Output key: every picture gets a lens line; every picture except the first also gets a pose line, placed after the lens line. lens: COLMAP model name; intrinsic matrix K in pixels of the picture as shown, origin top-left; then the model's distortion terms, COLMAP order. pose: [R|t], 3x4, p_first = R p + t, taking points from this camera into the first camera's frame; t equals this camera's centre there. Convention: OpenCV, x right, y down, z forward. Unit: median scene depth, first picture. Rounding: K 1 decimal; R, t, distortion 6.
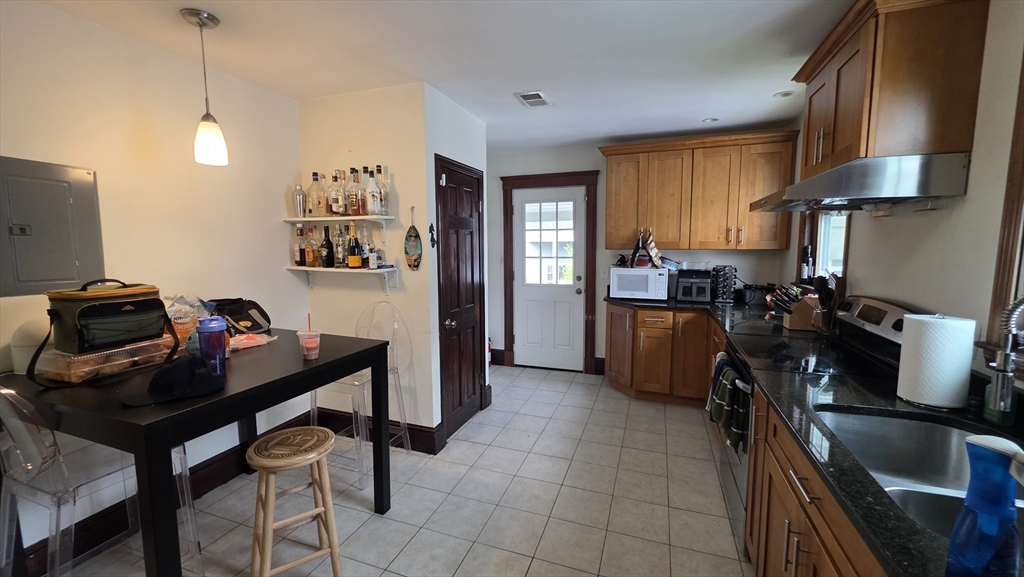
lens RADIAL K [[408.9, 0, 509.5], [0, 408.9, 288.7], [0, 0, 1]] dist [-0.007594, 0.000891]
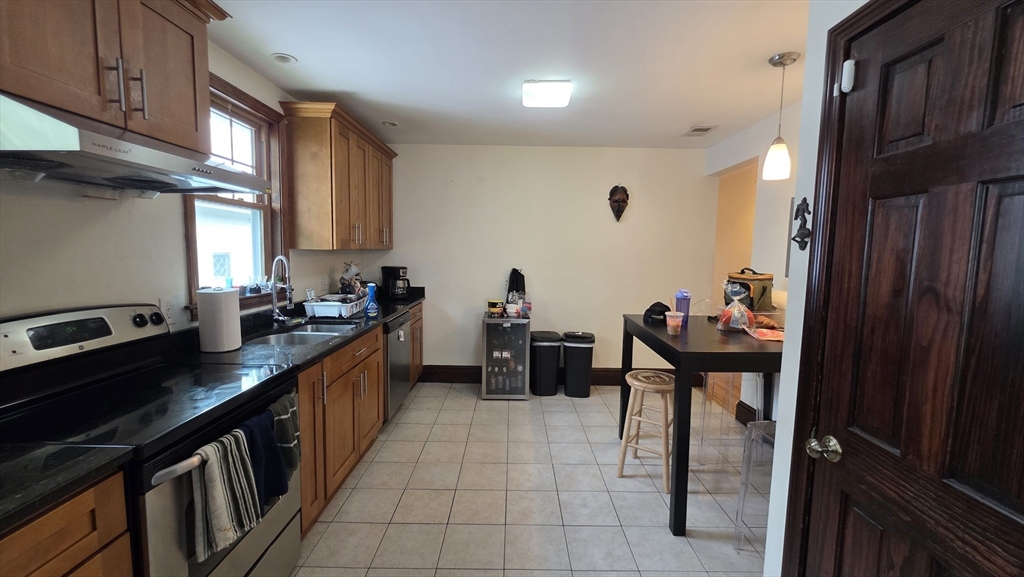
lens RADIAL K [[408.9, 0, 510.5], [0, 408.9, 286.6], [0, 0, 1]] dist [-0.007594, 0.000891]
pose [[-0.941342, 0.019160, -0.336910, 0.357913], [-0.048532, 0.980321, 0.191352, -0.165505], [0.333946, 0.196479, -0.921887, 1.672255]]
